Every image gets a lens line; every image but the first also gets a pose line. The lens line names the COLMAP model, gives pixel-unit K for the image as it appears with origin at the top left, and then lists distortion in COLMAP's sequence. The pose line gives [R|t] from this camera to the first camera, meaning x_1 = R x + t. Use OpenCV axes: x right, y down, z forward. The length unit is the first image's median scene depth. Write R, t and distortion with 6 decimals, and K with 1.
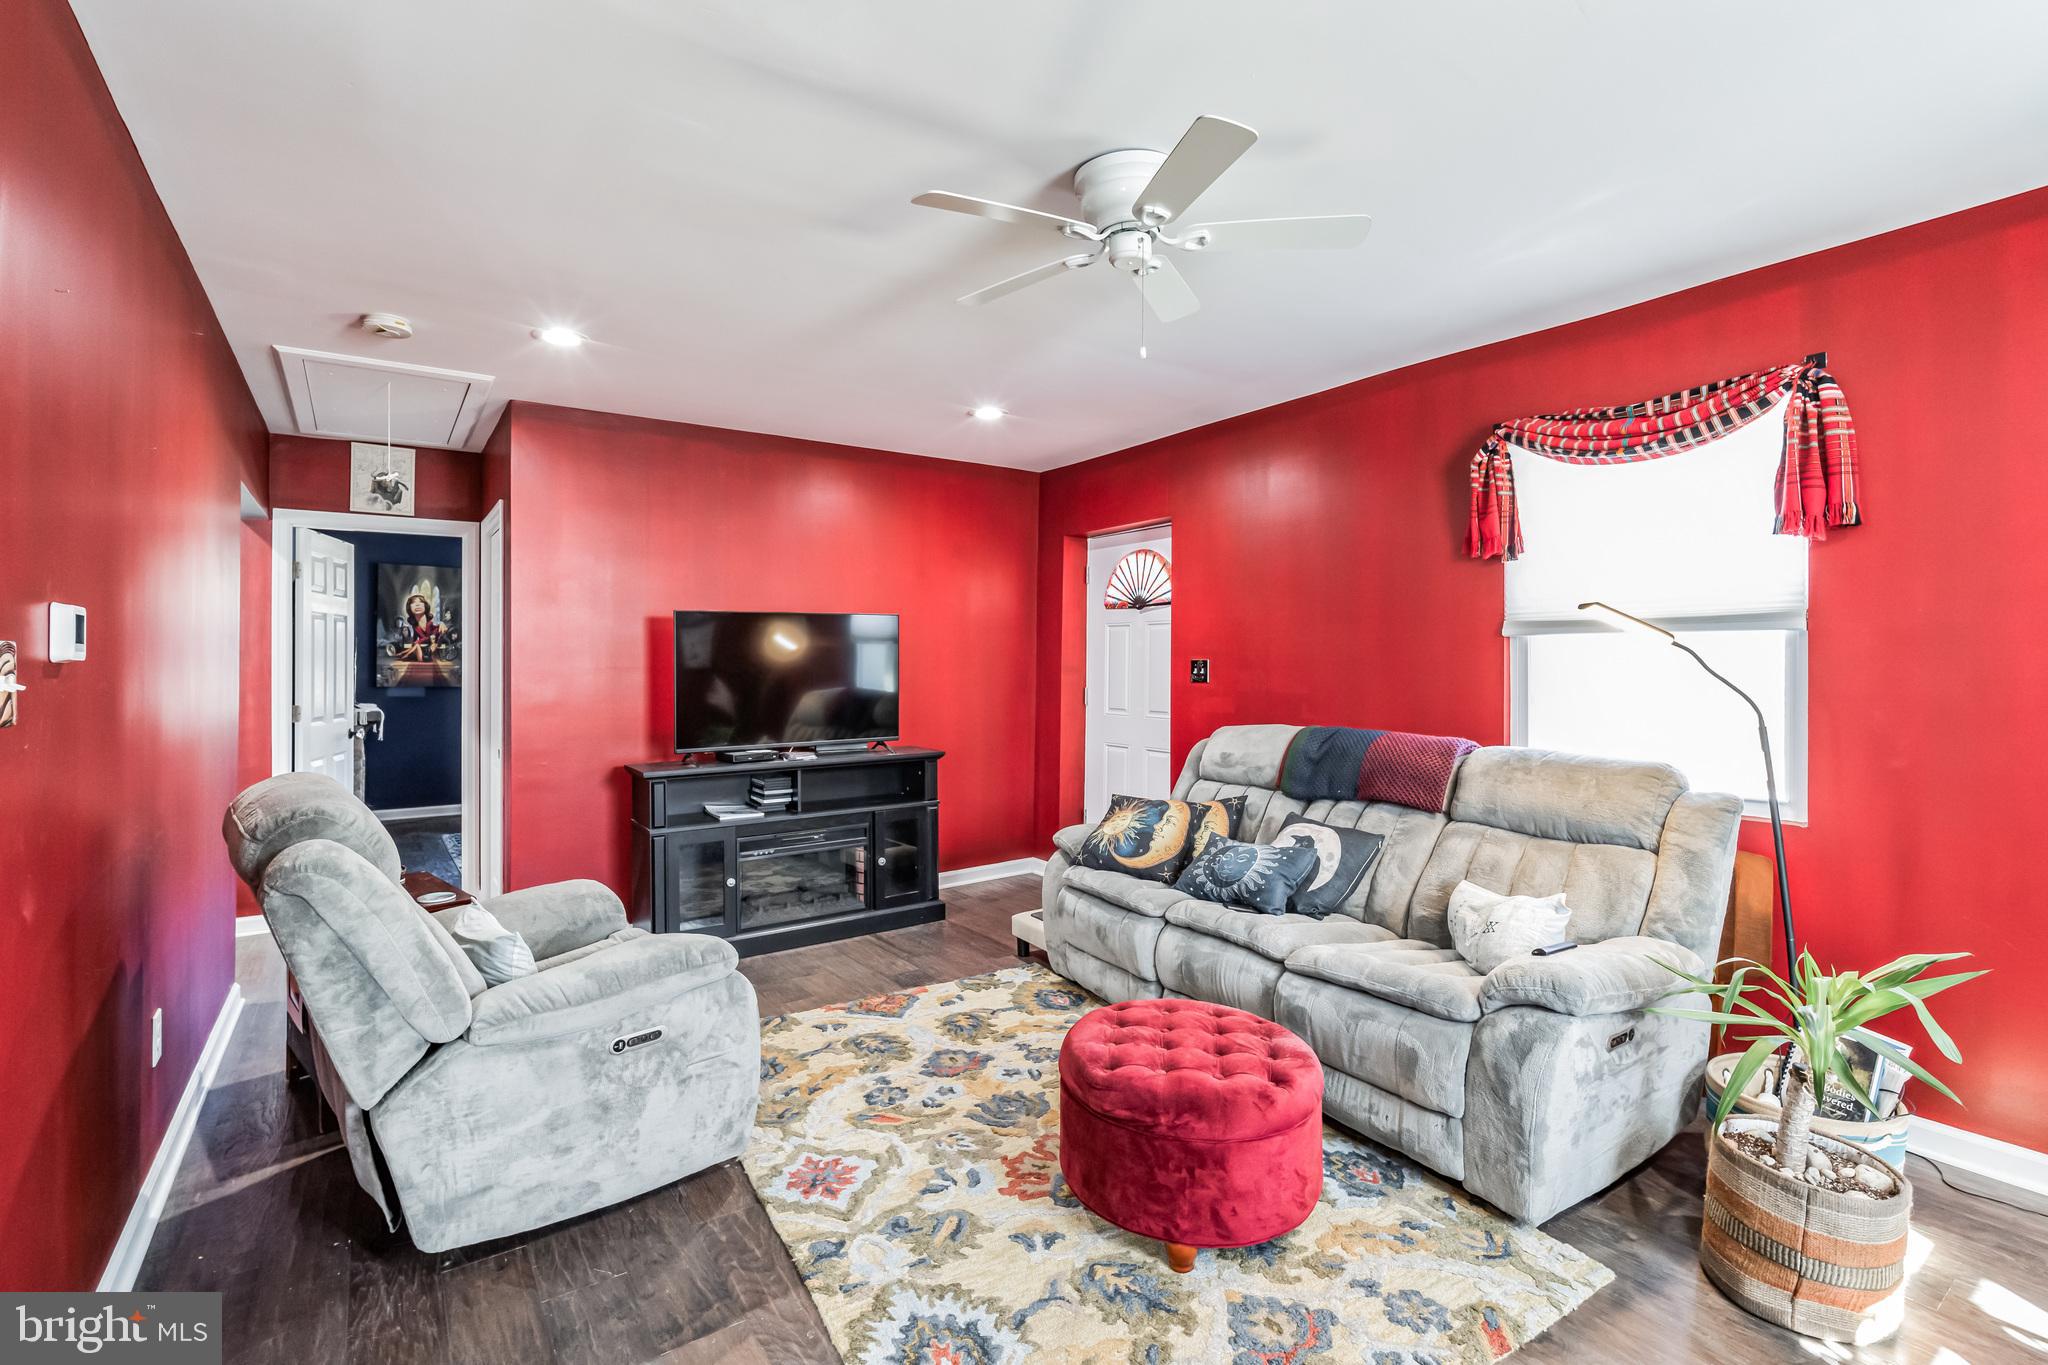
lens RADIAL K [[933.8, 0, 1023.3], [0, 933.8, 657.5], [0, 0, 1]] dist [-0.001356, -0.000358]
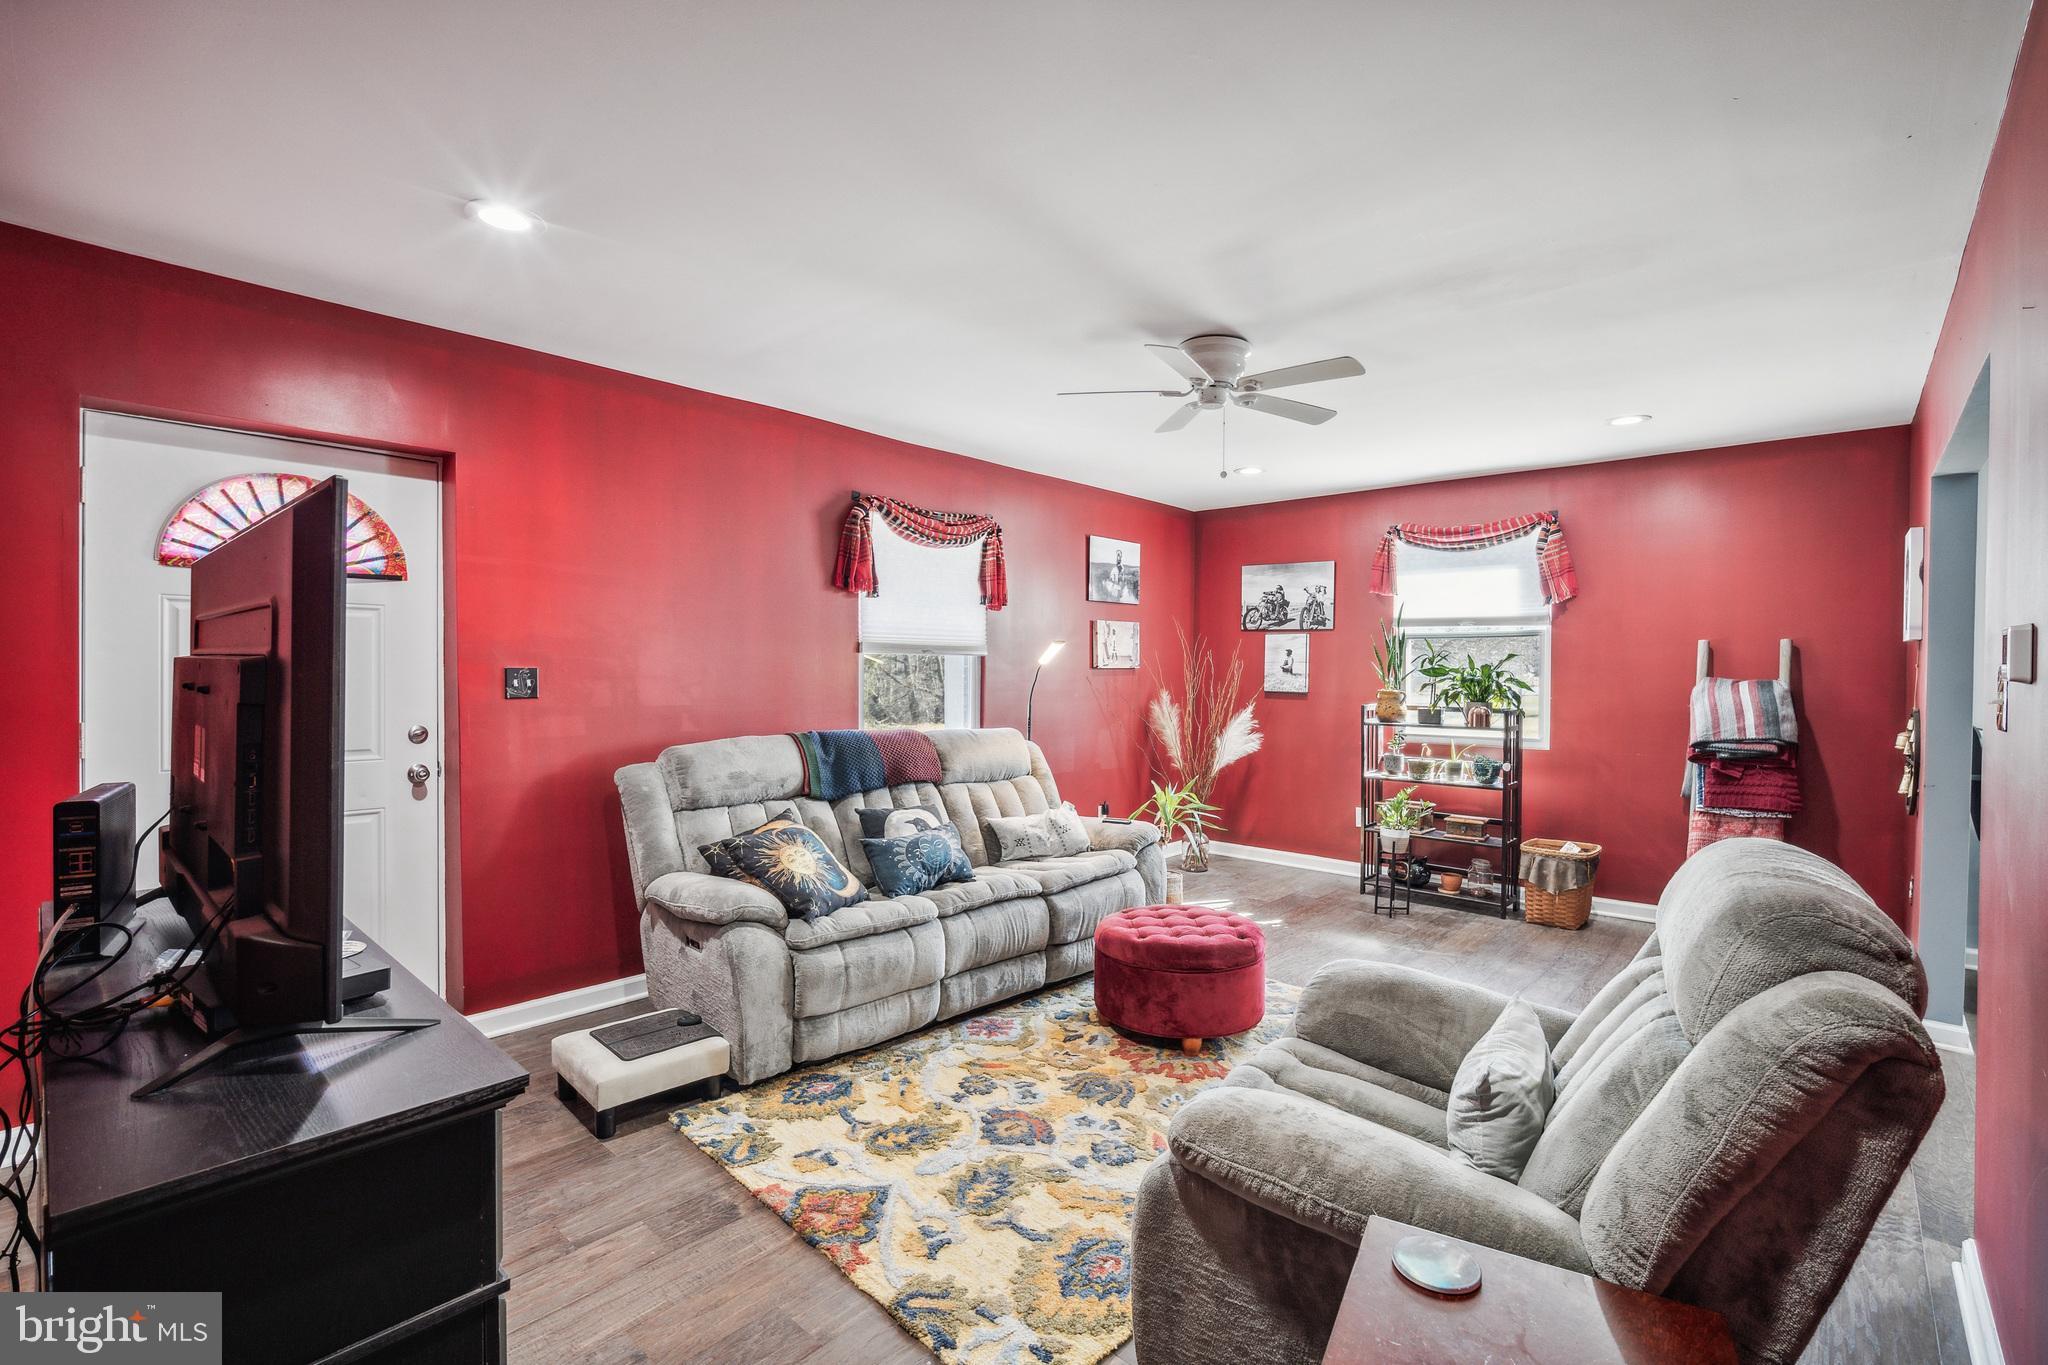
lens RADIAL K [[926.6, 0, 1020.0], [0, 926.6, 673.2], [0, 0, 1]] dist [-0.002654, -0.000291]
pose [[-0.229622, -0.007698, 0.973250, -0.830056], [-0.013591, 0.999897, 0.004703, -0.002462], [-0.973185, -0.012148, -0.229703, 1.076050]]
